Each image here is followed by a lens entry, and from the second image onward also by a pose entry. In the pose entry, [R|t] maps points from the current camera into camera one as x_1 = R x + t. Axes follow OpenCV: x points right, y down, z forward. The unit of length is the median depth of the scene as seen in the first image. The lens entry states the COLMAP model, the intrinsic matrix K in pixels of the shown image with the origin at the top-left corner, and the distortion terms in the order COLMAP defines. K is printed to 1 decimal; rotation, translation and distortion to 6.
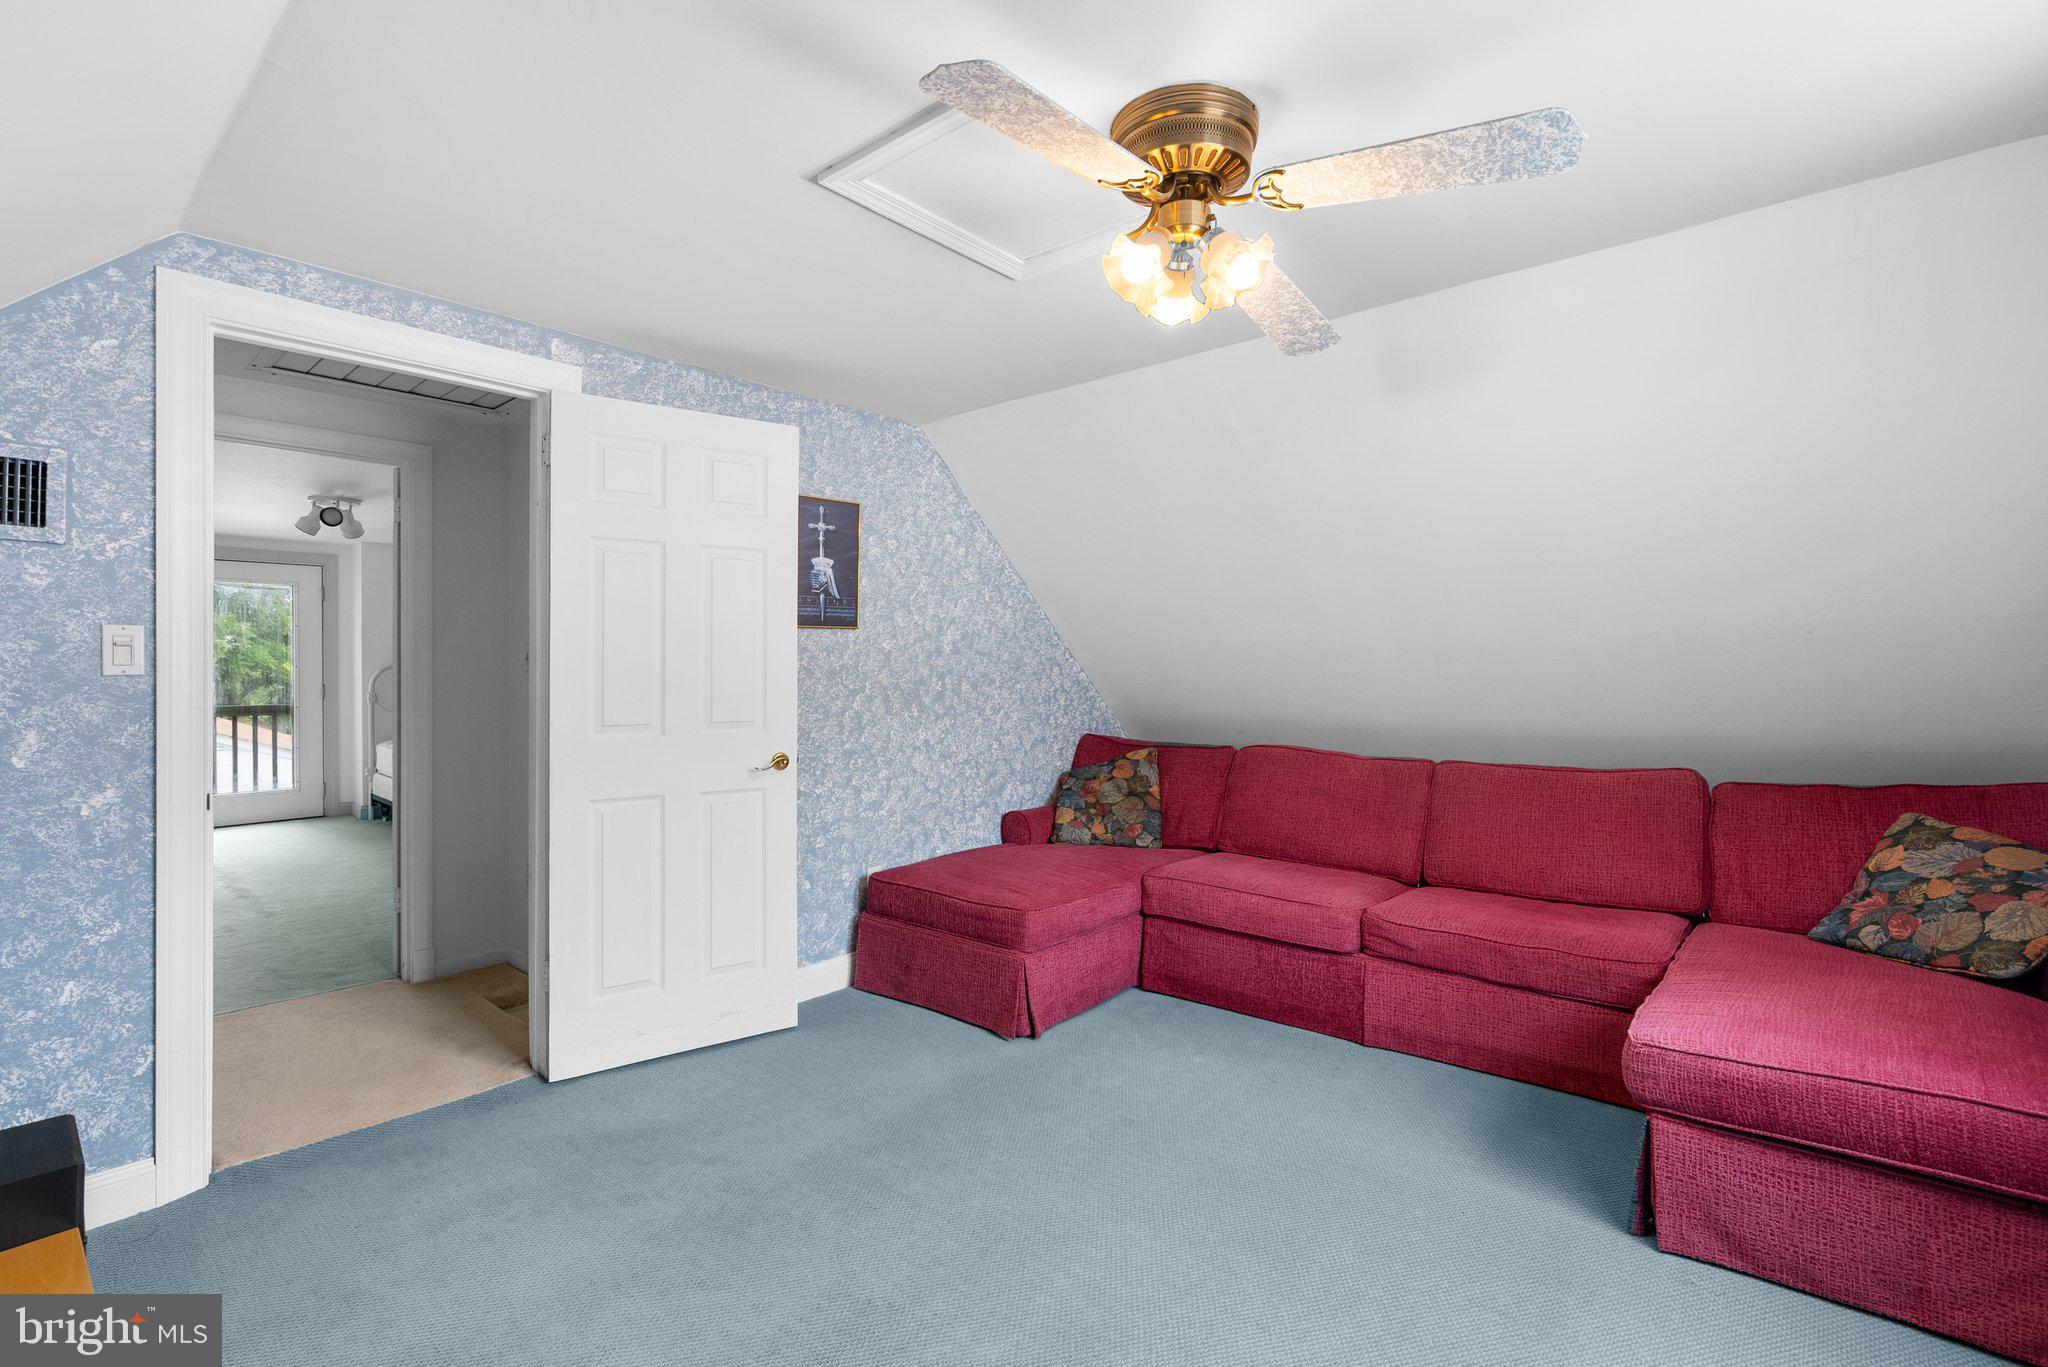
lens RADIAL K [[934.7, 0, 1016.6], [0, 934.7, 675.9], [0, 0, 1]] dist [-0.002478, 0.000201]
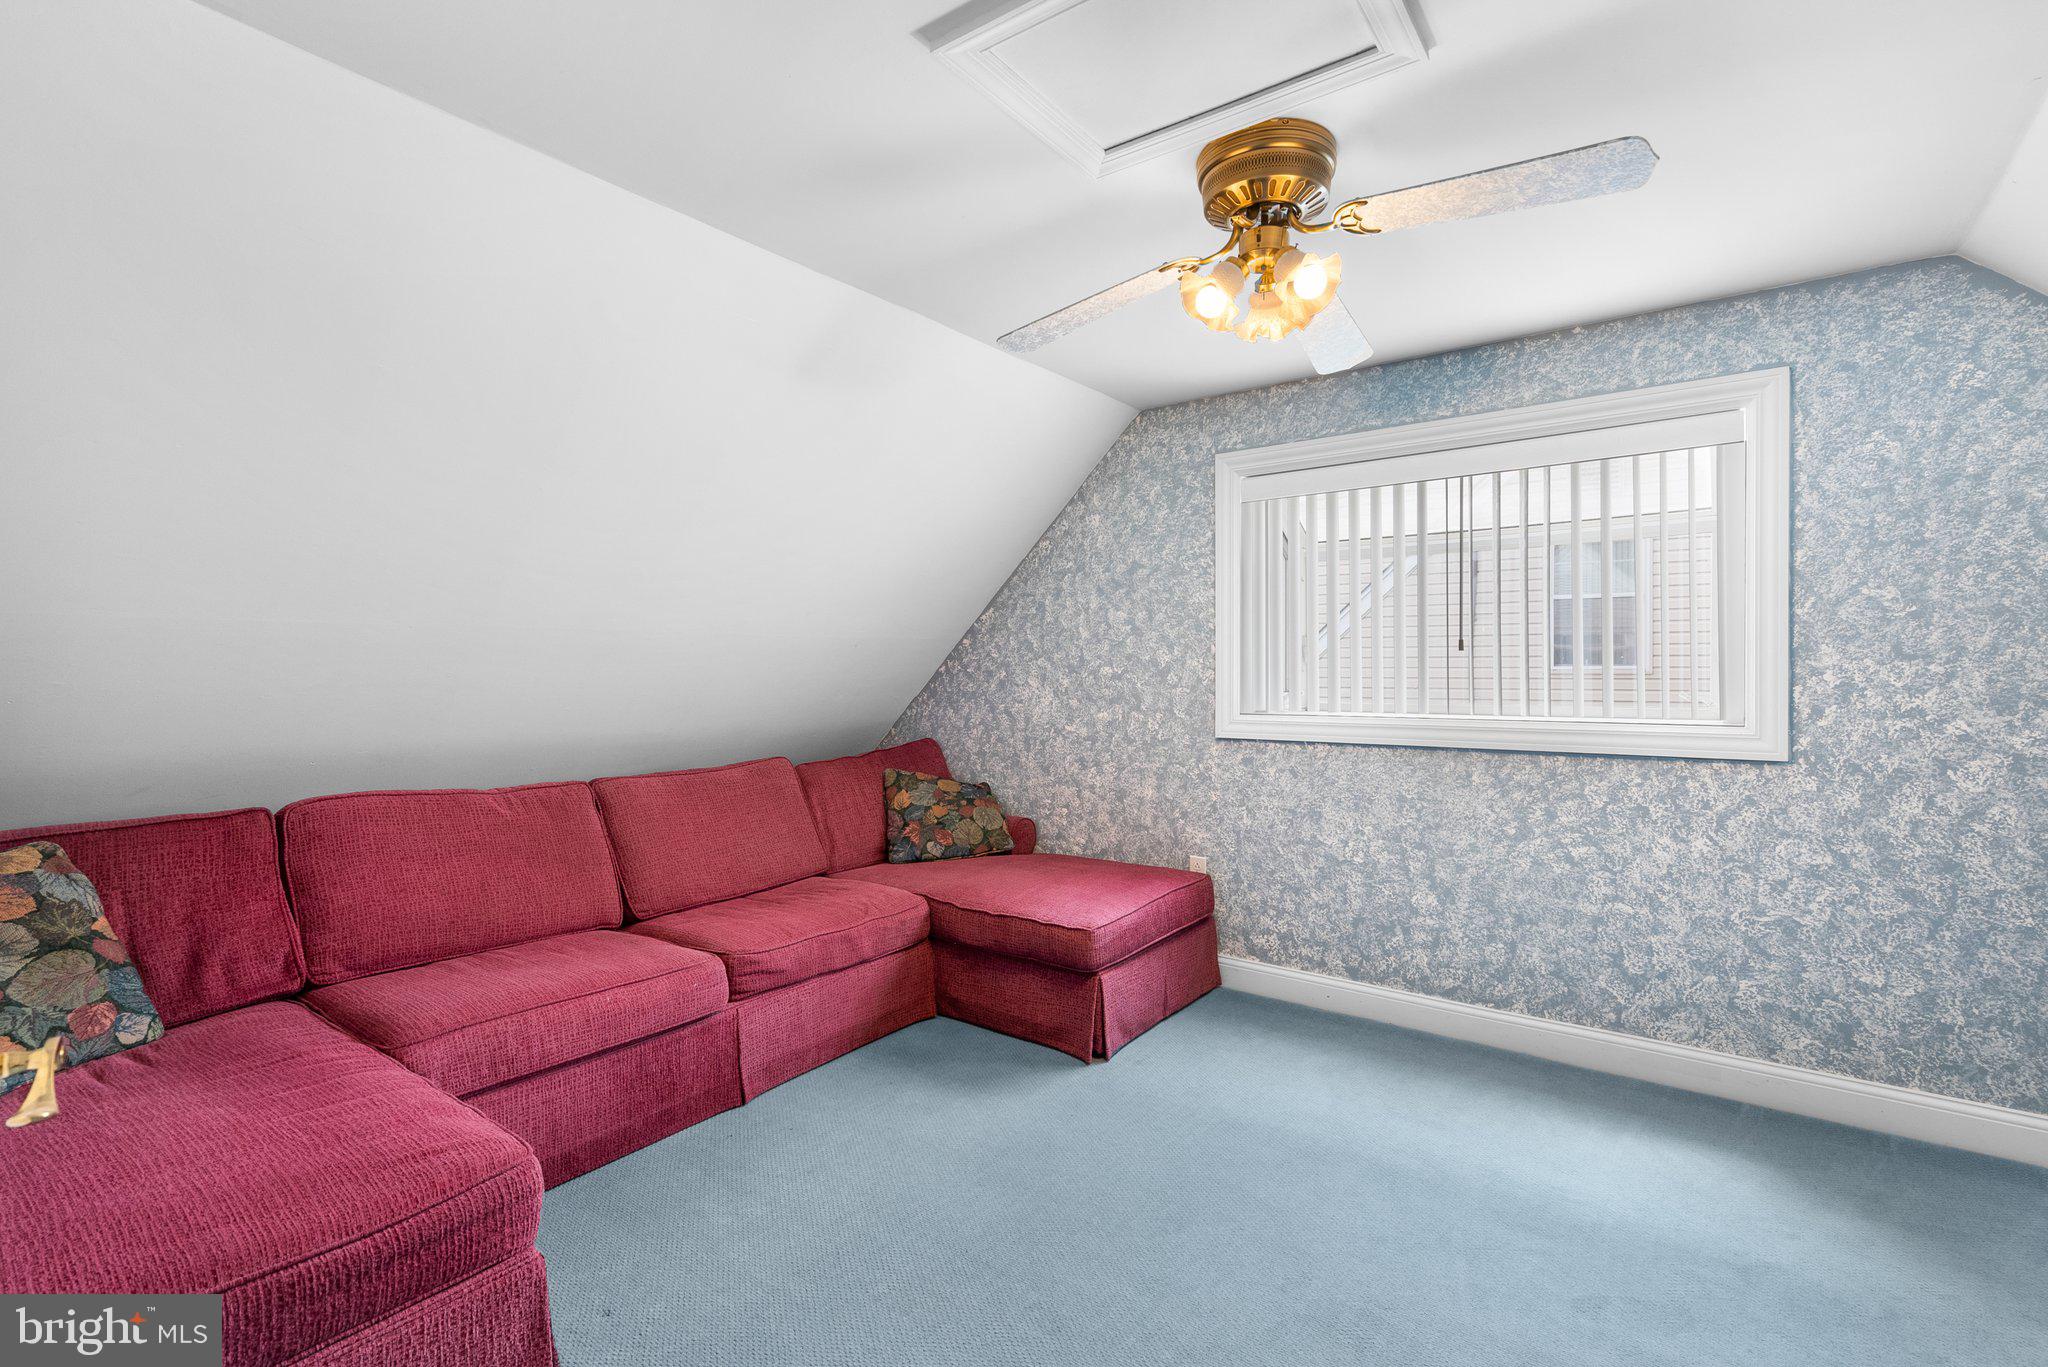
lens RADIAL K [[934.7, 0, 1018.3], [0, 934.7, 683.9], [0, 0, 1]] dist [-0.002478, 0.000201]
pose [[-0.059031, -0.005275, 0.998242, -0.510415], [0.013328, 0.999893, 0.006072, 0.002621], [-0.998167, 0.013663, -0.058954, 0.793246]]
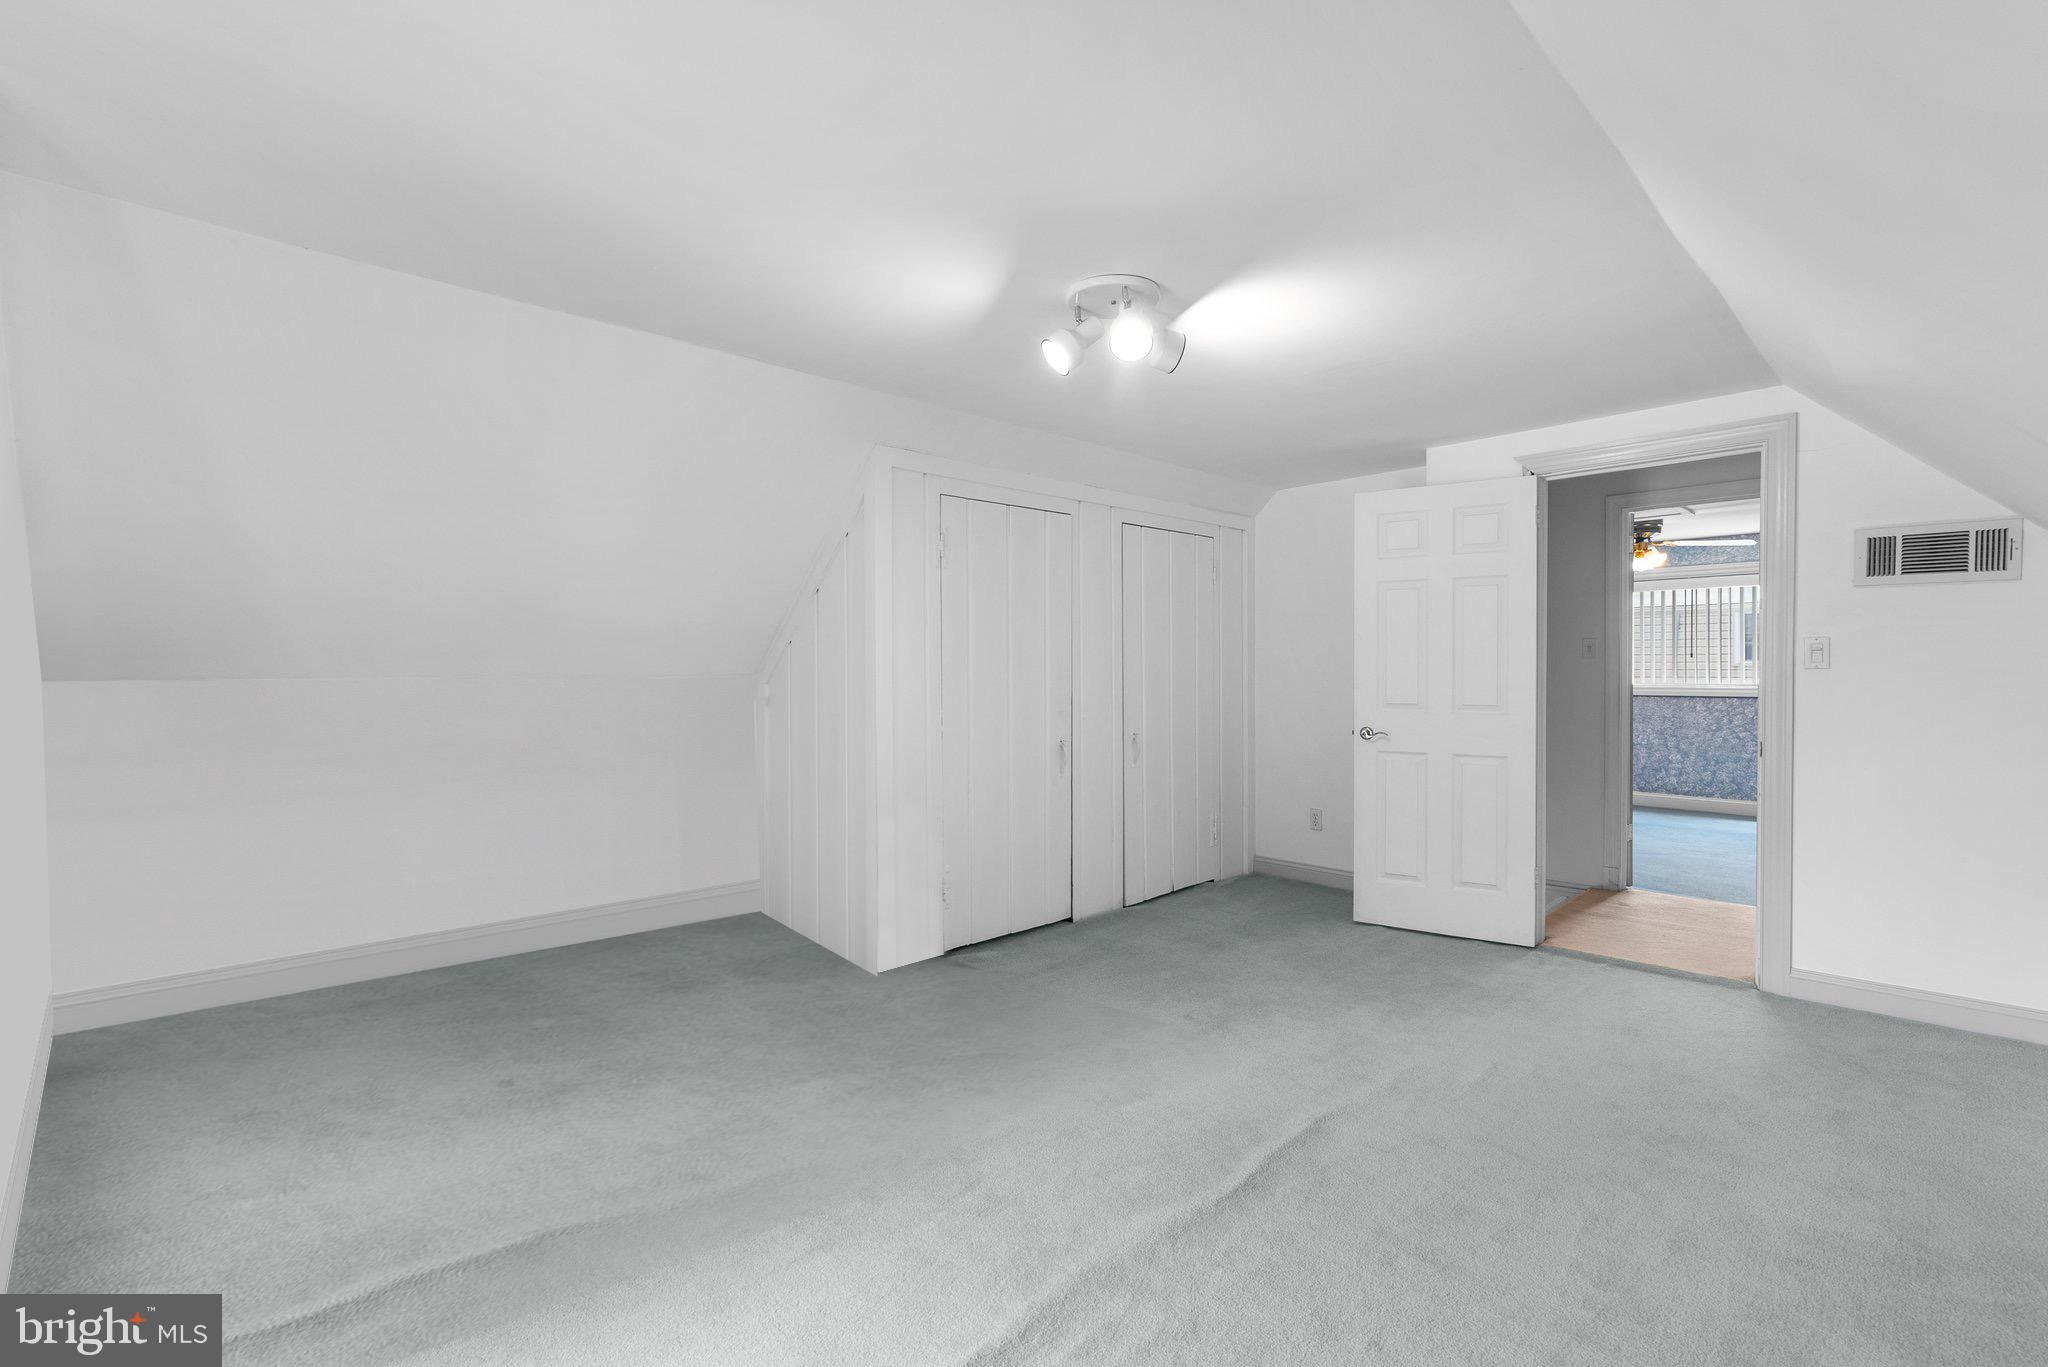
lens RADIAL K [[934.7, 0, 1019.7], [0, 934.7, 674.4], [0, 0, 1]] dist [-0.002478, 0.000201]
pose [[0.113663, -0.003732, 0.993512, -1.981705], [0.011600, 0.999930, 0.002429, 0.000824], [-0.993452, 0.011248, 0.113698, 1.625278]]
